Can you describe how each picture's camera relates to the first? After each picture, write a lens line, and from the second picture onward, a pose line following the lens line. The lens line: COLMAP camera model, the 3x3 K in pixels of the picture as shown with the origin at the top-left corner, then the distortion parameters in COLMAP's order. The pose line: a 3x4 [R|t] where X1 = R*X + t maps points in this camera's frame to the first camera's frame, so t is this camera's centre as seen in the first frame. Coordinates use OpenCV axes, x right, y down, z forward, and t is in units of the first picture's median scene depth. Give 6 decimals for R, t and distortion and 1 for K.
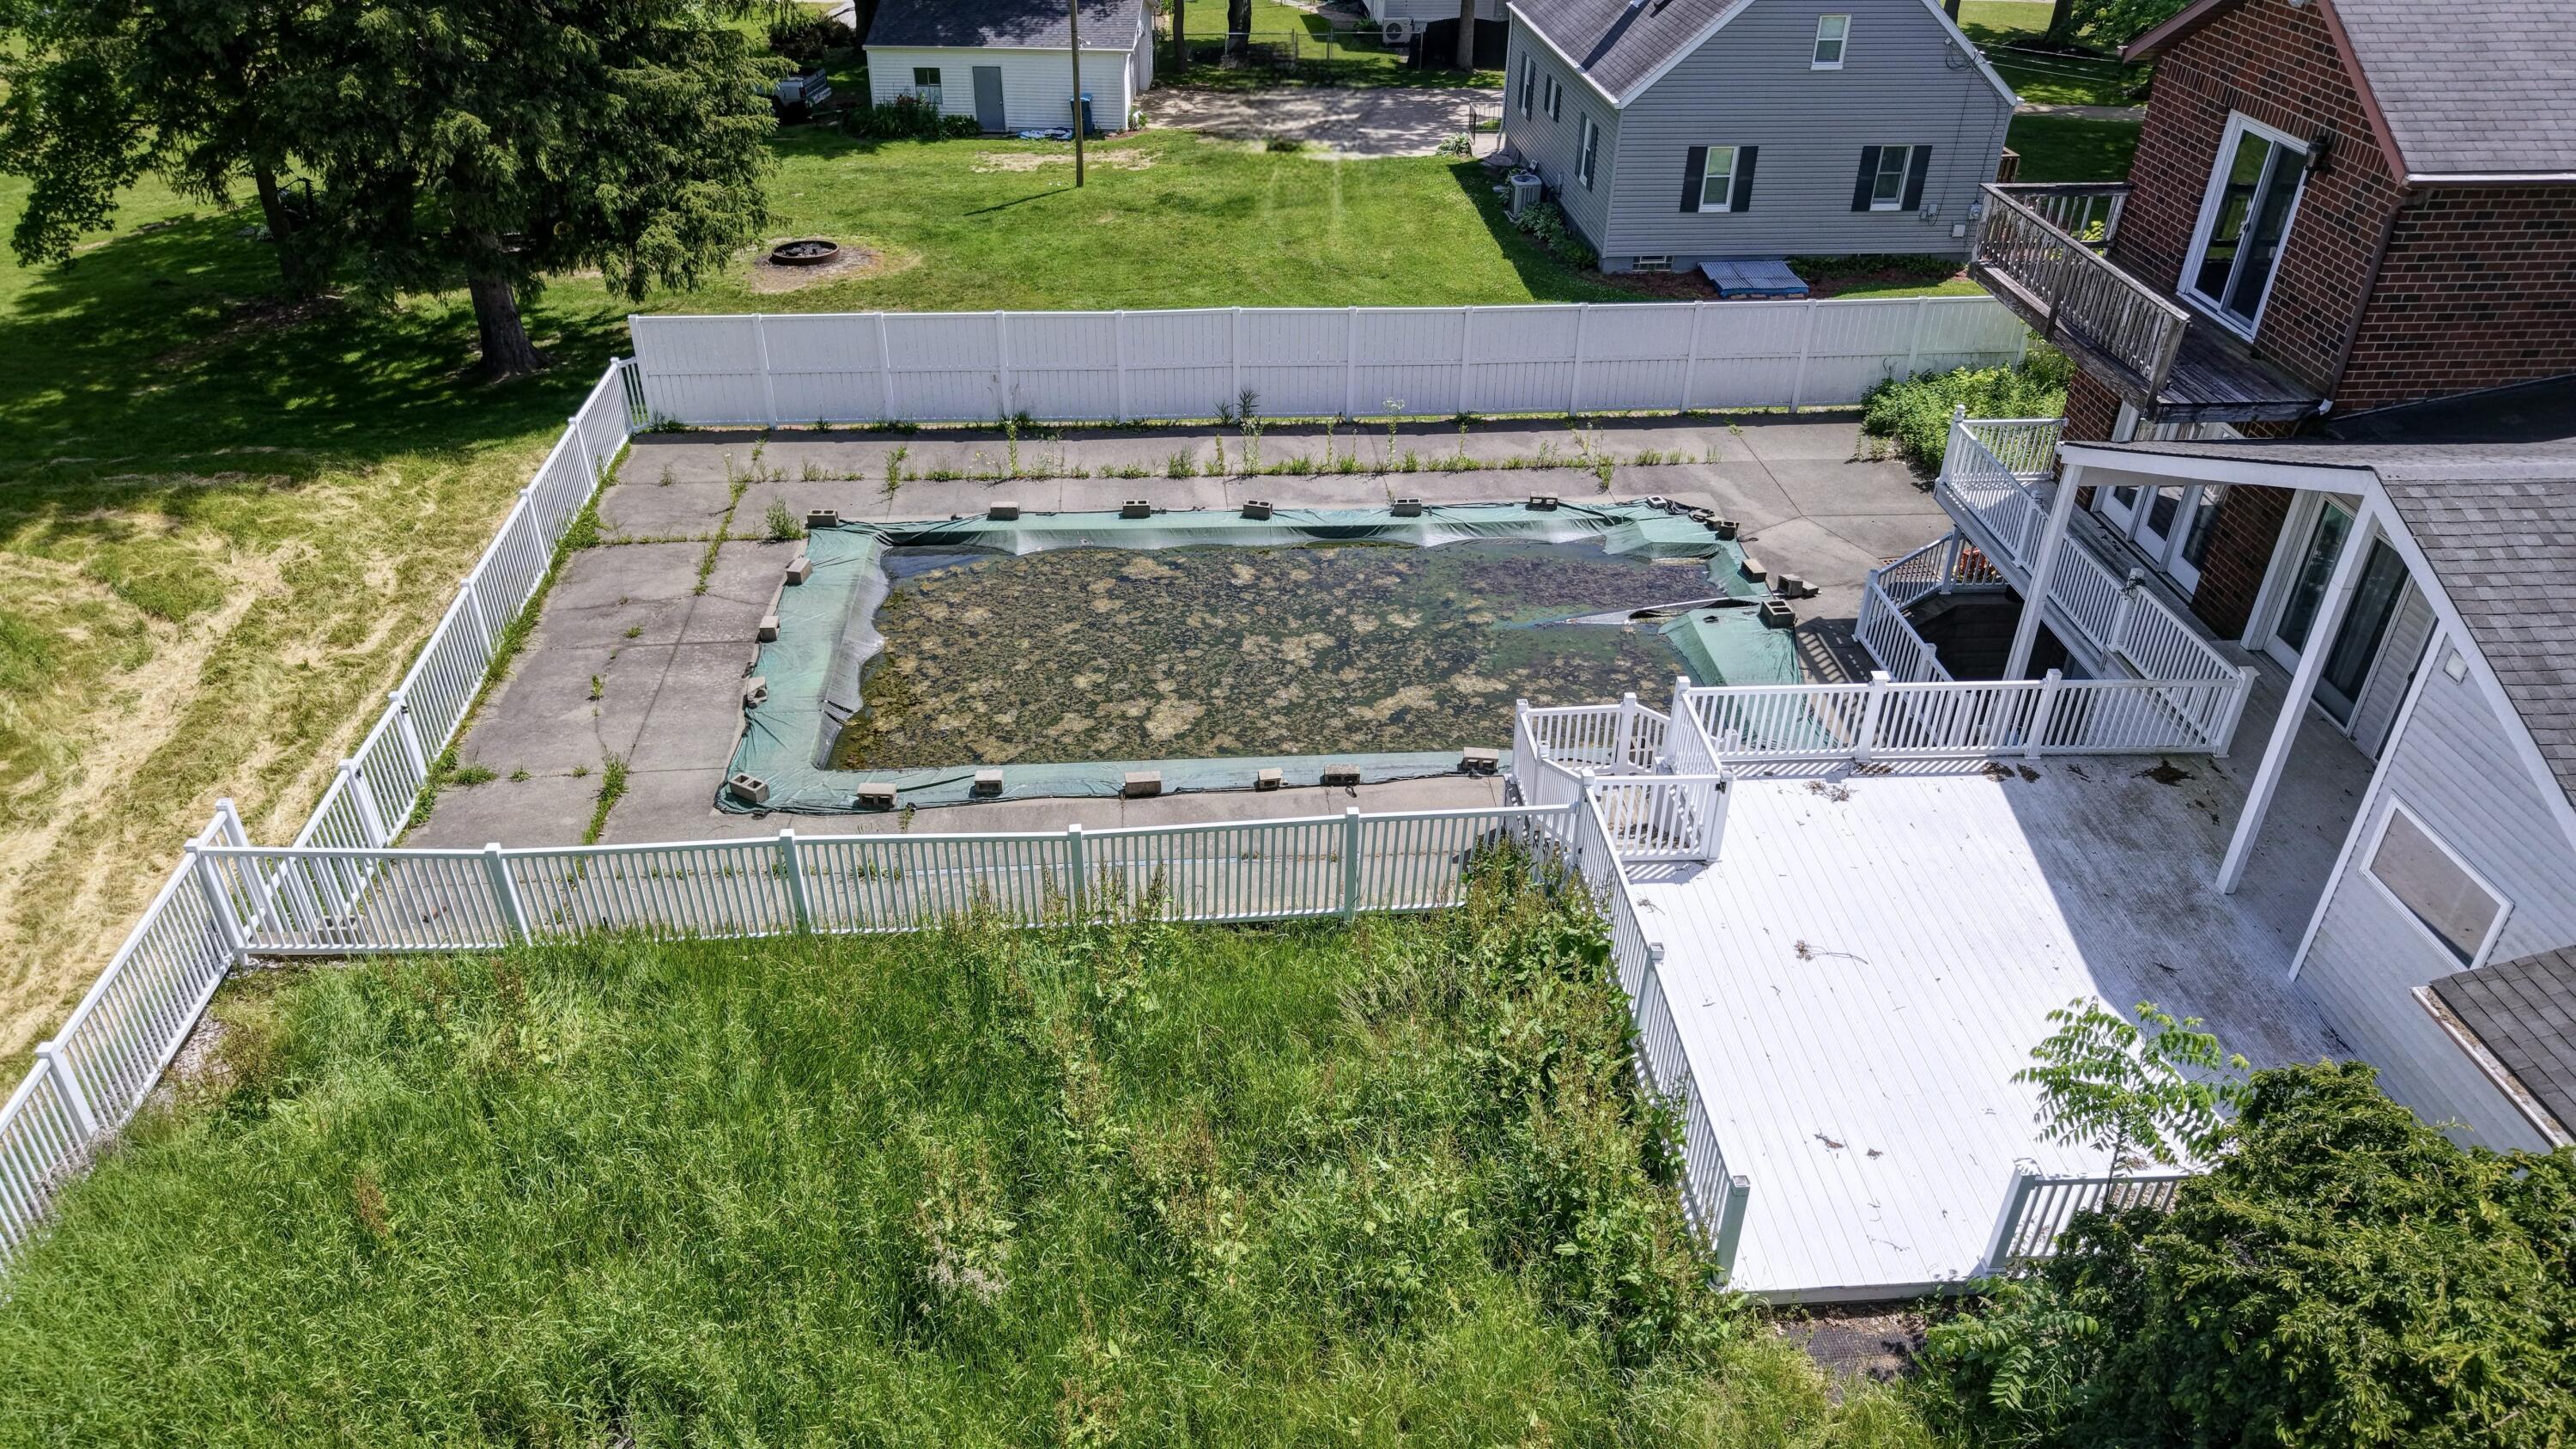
lens RADIAL K [[1742.1, 0, 1277.1], [0, 1742.1, 727.8], [0, 0, 1]] dist [-0.009559, -0.009120]
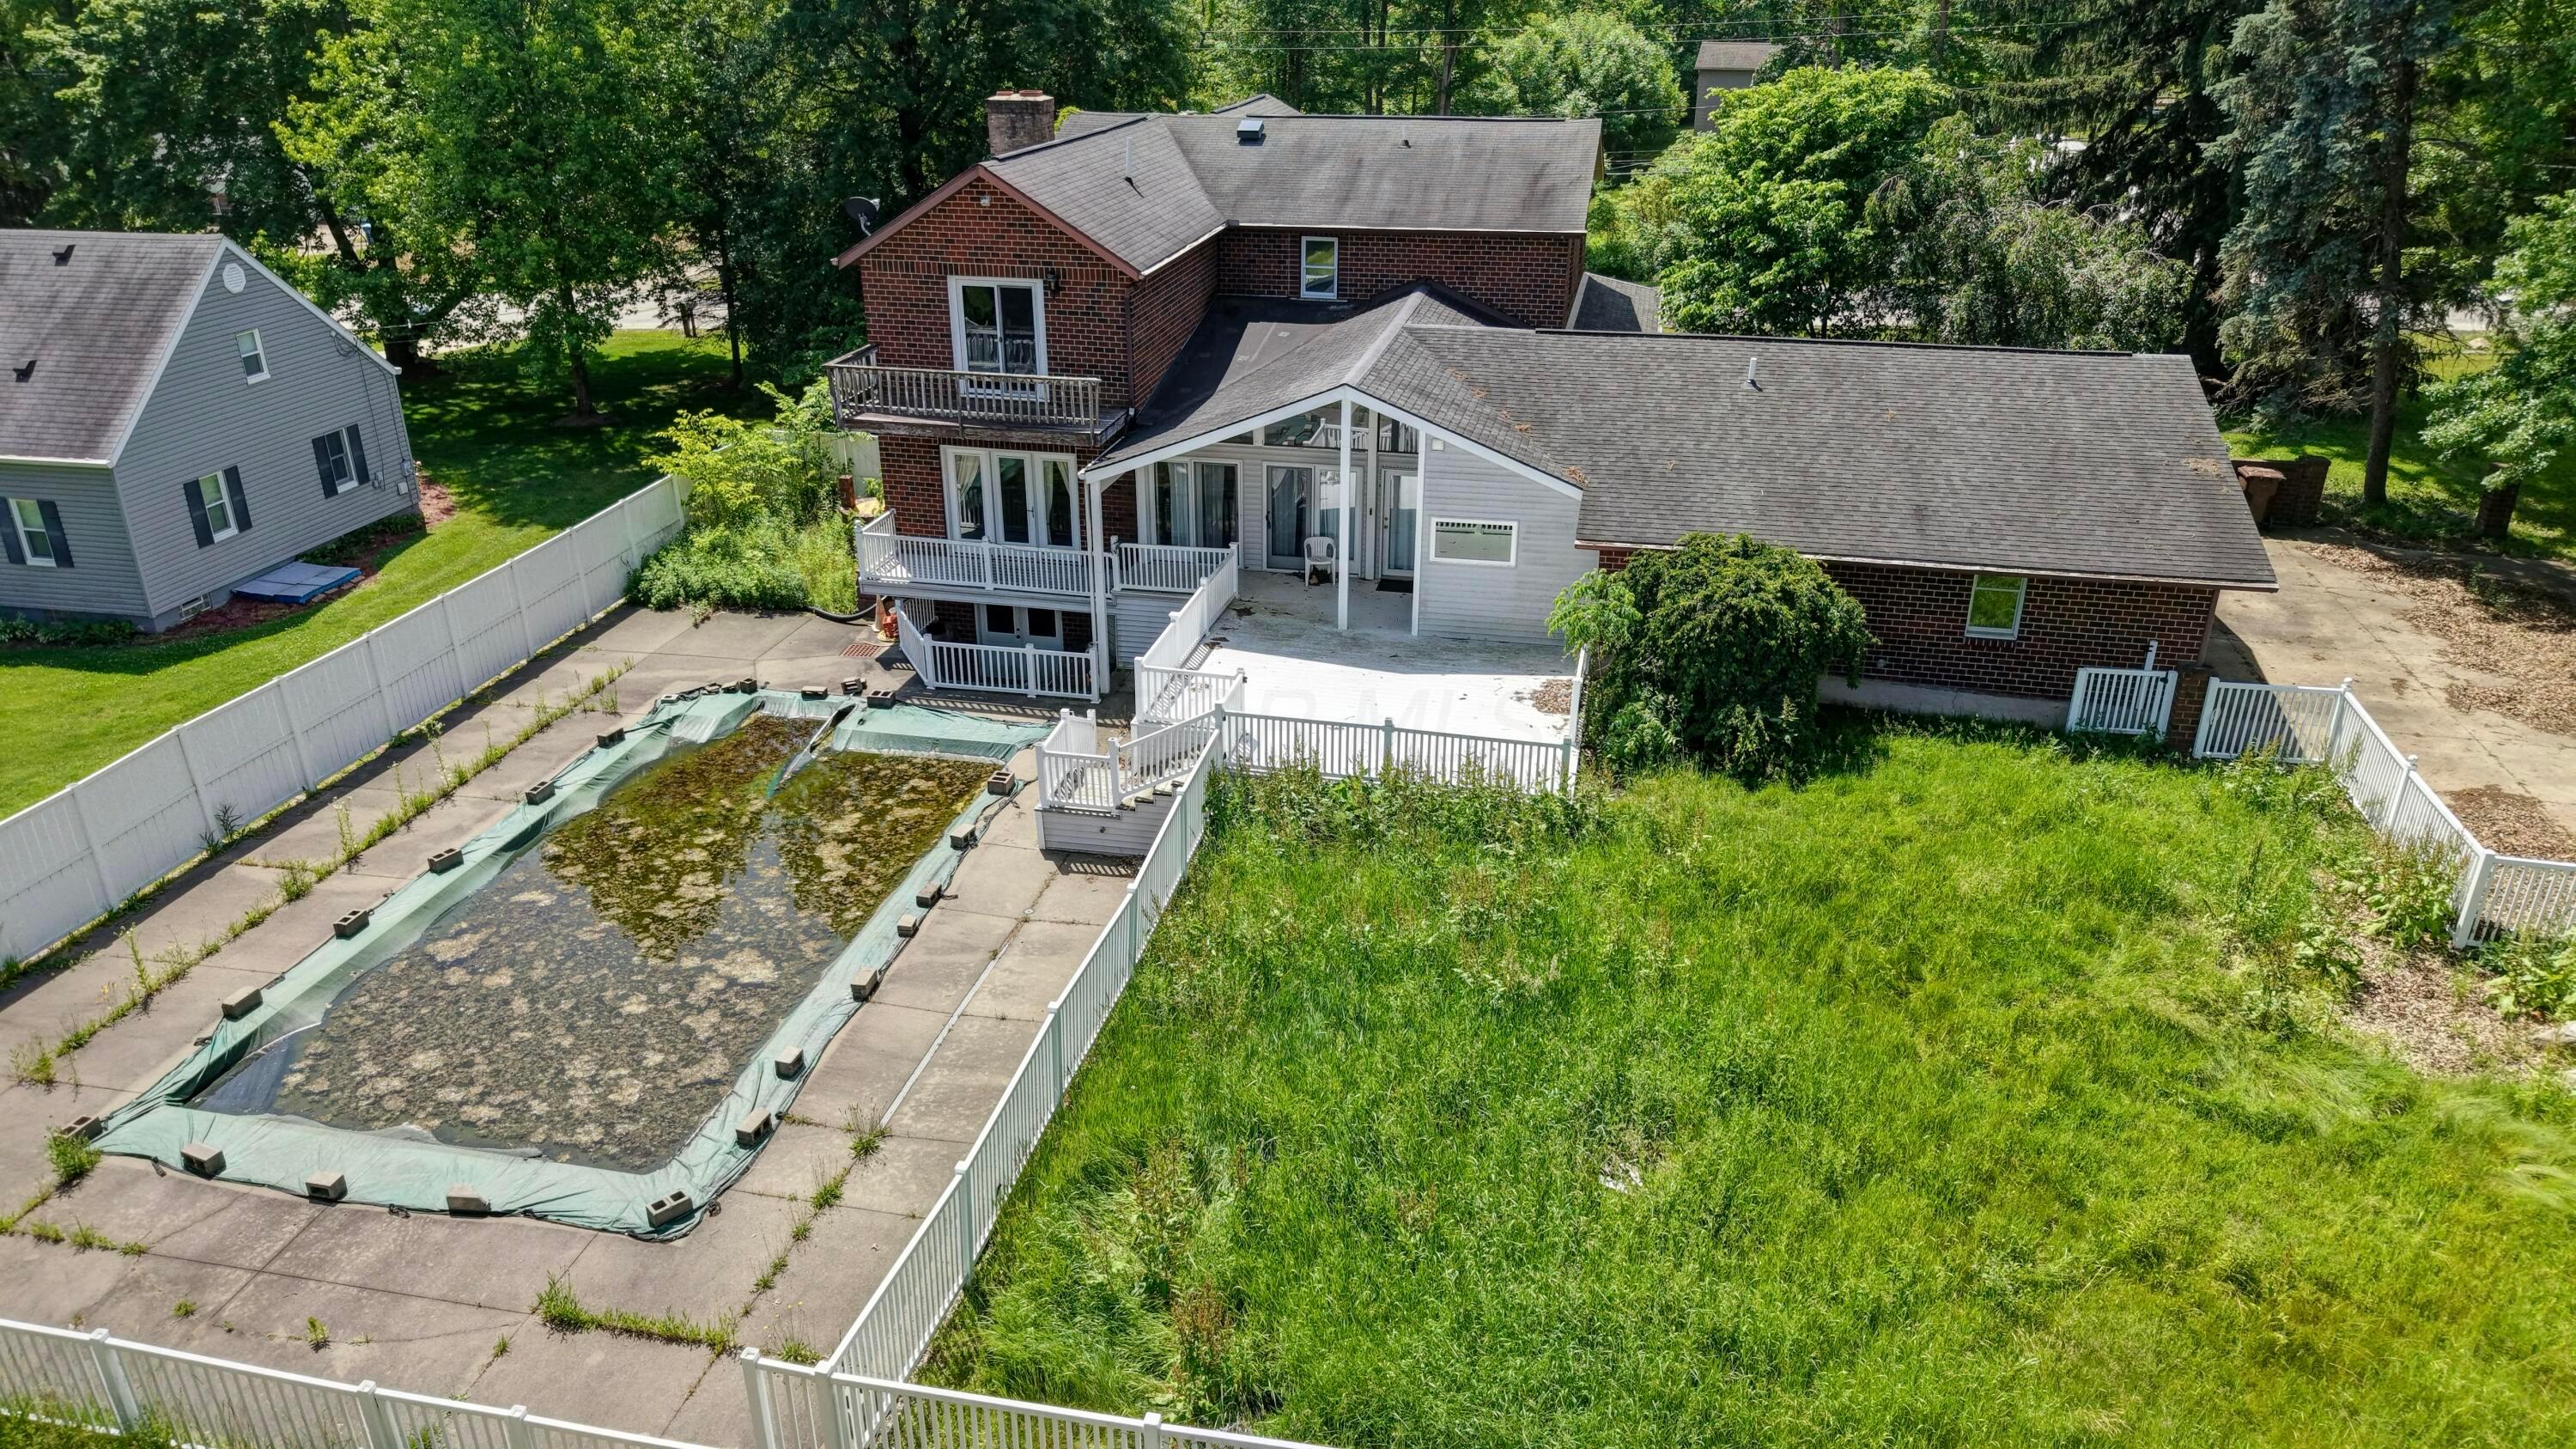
lens RADIAL K [[1742.1, 0, 1287.7], [0, 1742.1, 724.6], [0, 0, 1]] dist [-0.009559, -0.009120]
pose [[0.252239, -0.389889, 0.885642, -0.706456], [0.514771, 0.829052, 0.218365, -0.157149], [-0.819382, 0.400823, 0.409823, 0.202179]]
